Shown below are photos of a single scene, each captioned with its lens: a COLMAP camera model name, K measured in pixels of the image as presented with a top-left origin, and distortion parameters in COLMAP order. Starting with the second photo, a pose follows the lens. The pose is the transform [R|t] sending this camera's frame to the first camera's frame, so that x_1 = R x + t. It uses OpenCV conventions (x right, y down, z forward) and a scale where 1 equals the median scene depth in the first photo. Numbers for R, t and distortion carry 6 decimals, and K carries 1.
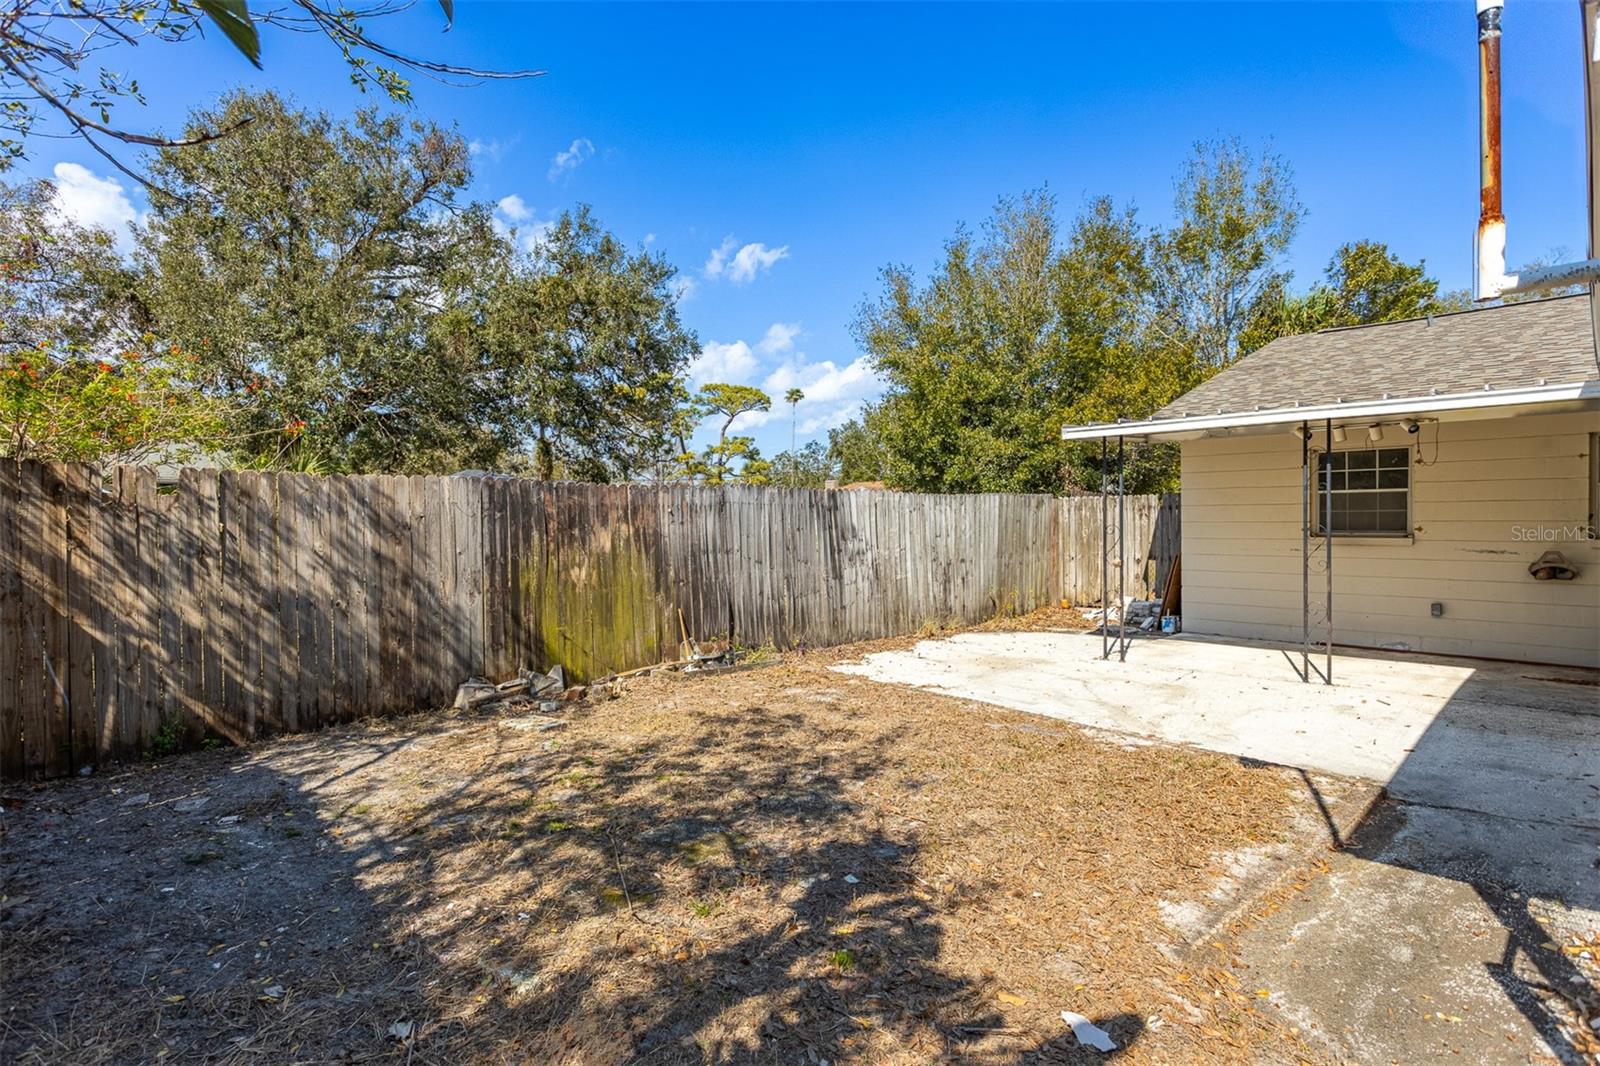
lens RADIAL K [[818.4, 0, 810.1], [0, 818.4, 534.1], [0, 0, 1]] dist [-0.062608, 0.038997]
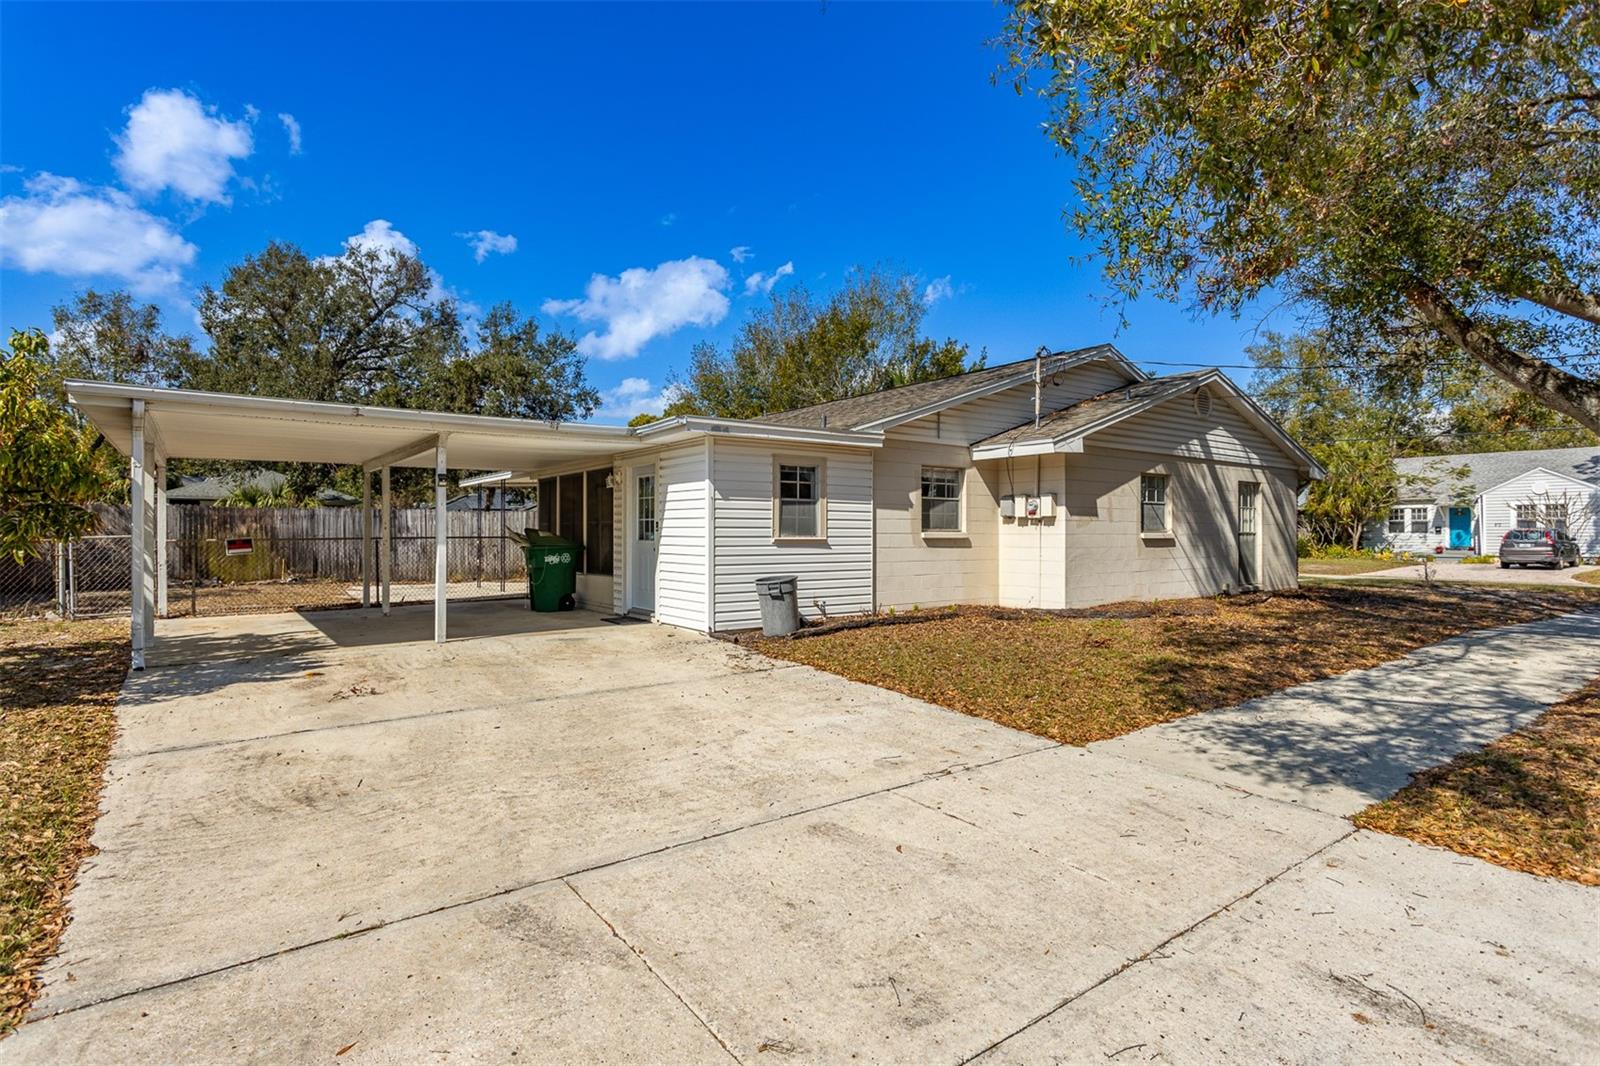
lens RADIAL K [[818.4, 0, 810.1], [0, 818.4, 534.1], [0, 0, 1]] dist [-0.062608, 0.038997]
pose [[0.988415, 0.004862, -0.151698, 1.637472], [-0.007692, 0.999807, -0.018074, 0.046620], [0.151581, 0.019032, 0.988262, -1.038305]]
